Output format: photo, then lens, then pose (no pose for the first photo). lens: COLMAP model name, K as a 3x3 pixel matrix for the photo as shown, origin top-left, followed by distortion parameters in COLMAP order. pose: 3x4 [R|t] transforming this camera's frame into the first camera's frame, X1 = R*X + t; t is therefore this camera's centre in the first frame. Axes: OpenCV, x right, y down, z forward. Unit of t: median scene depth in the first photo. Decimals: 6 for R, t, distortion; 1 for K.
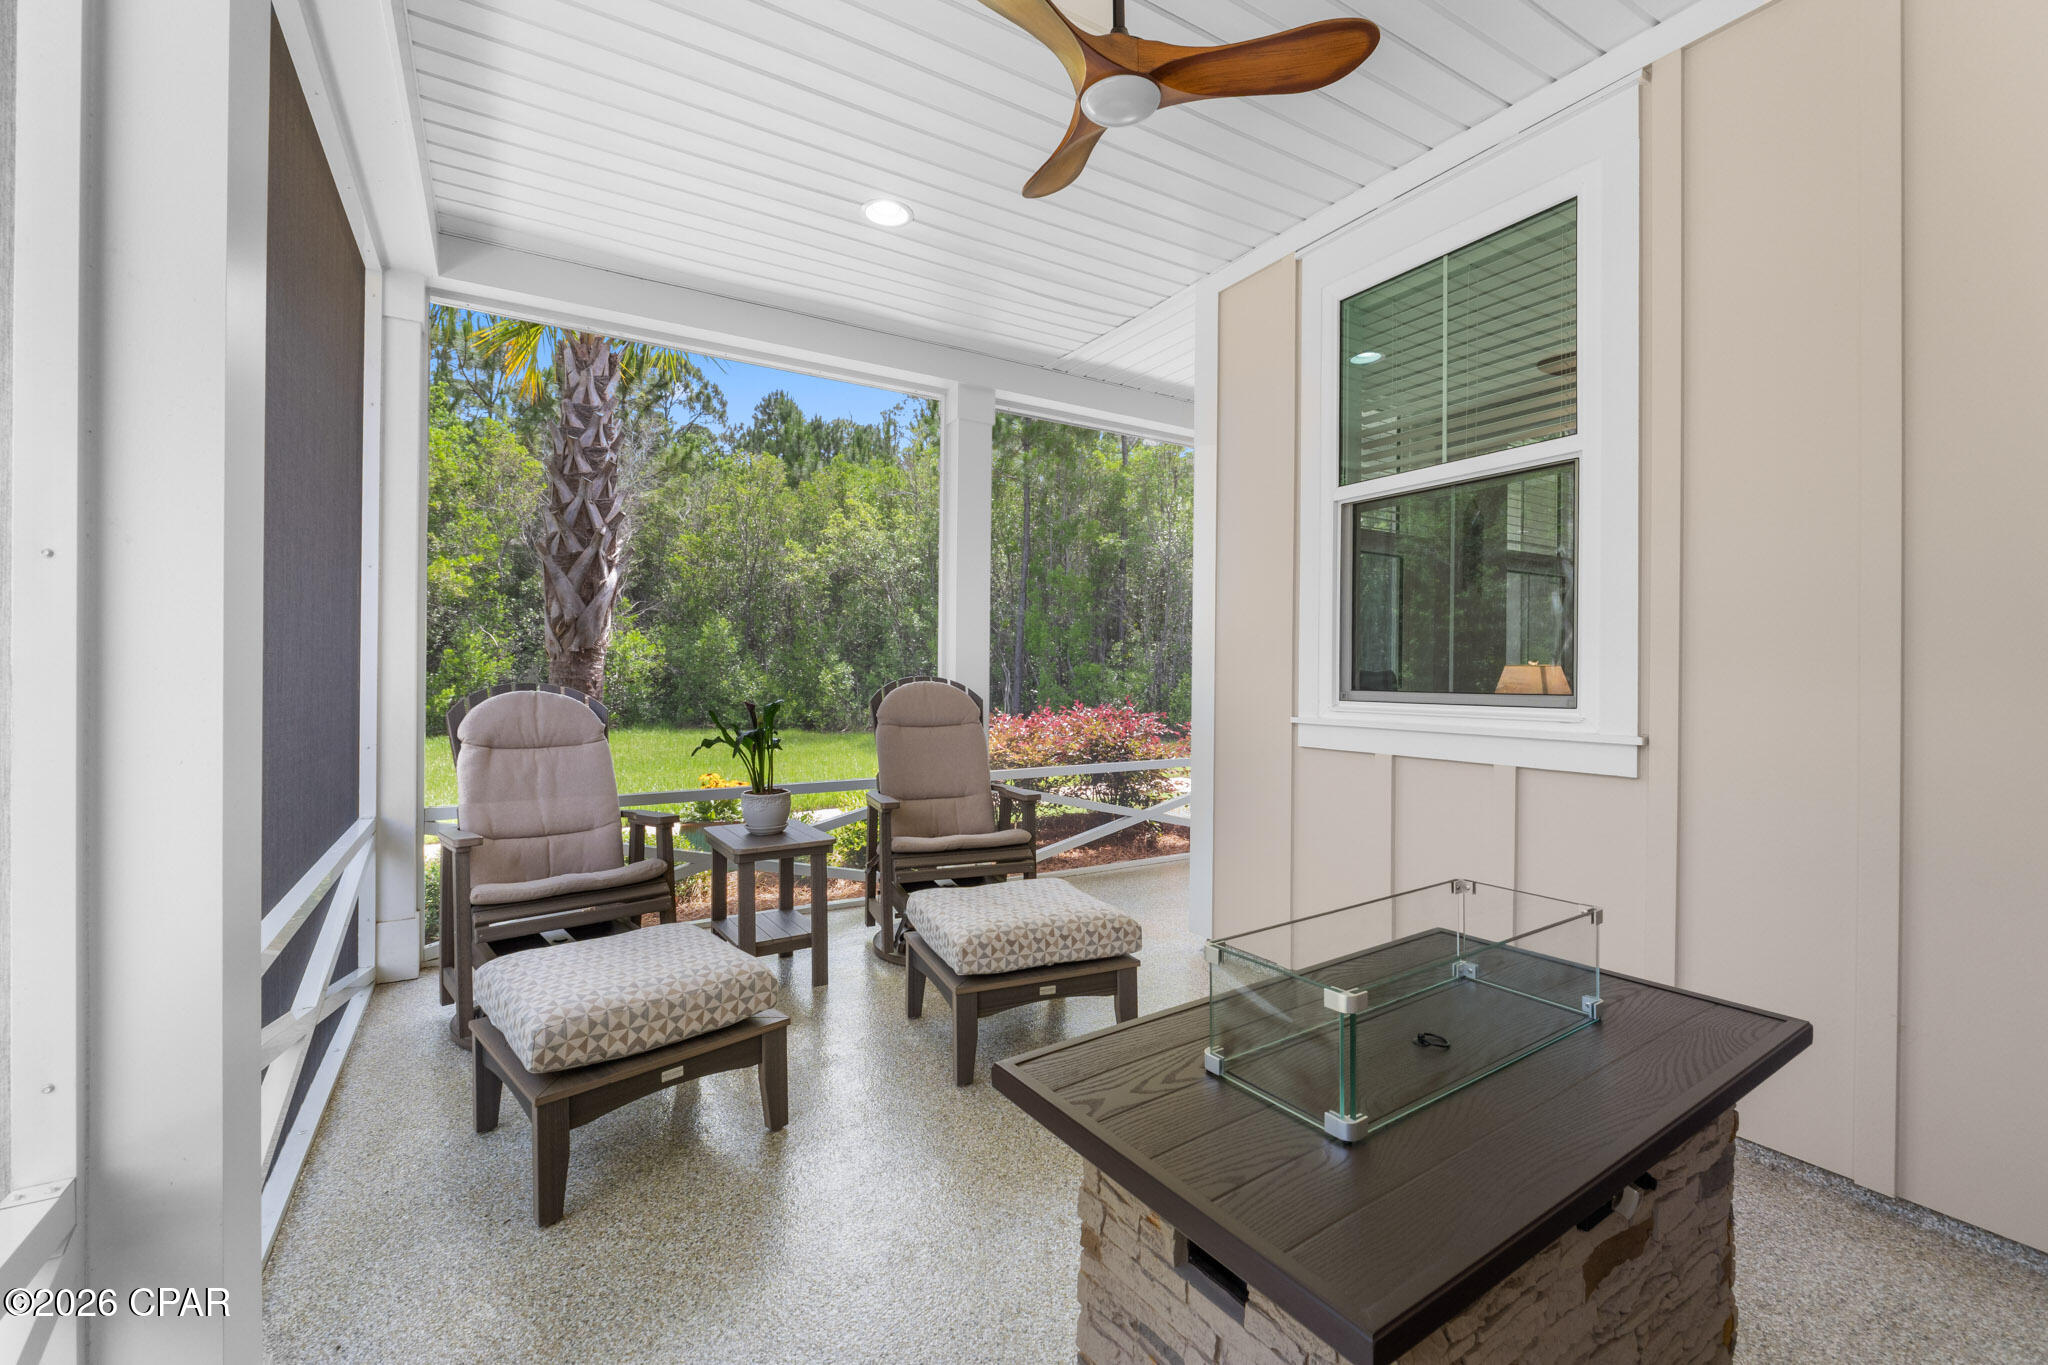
lens RADIAL K [[868.8, 0, 1039.8], [0, 868.8, 673.6], [0, 0, 1]] dist [-0.005147, -0.000509]
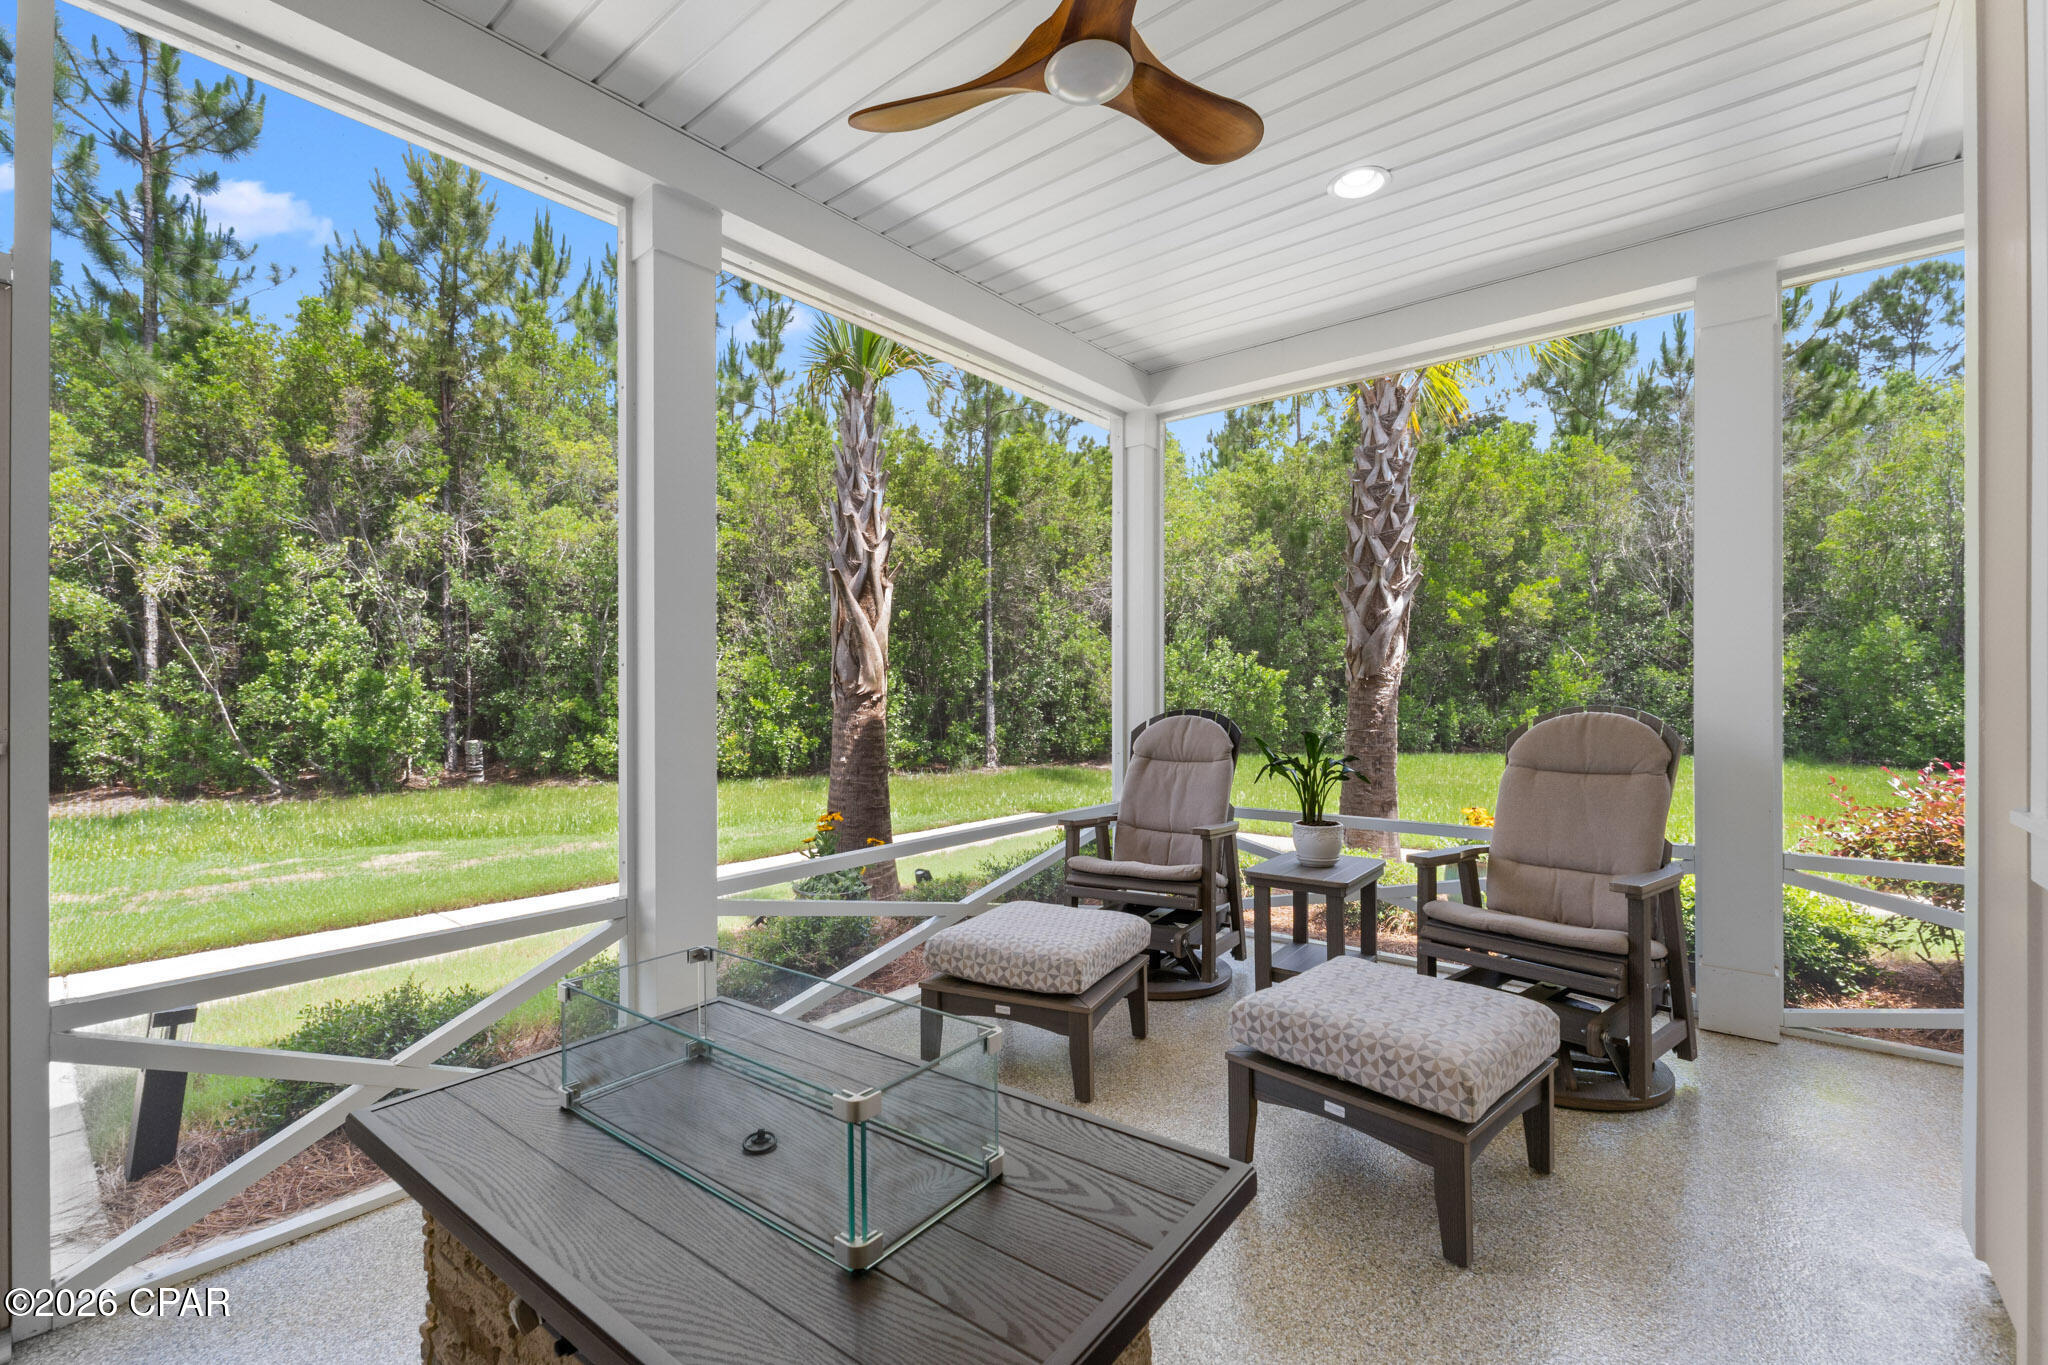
lens RADIAL K [[879.0, 0, 1018.1], [0, 879.0, 684.5], [0, 0, 1]] dist [-0.002308, -0.000384]
pose [[0.314725, -0.011948, -0.949108, 0.359106], [0.005698, 0.999927, -0.010698, -0.008481], [0.949166, -0.002041, 0.314770, 0.249884]]
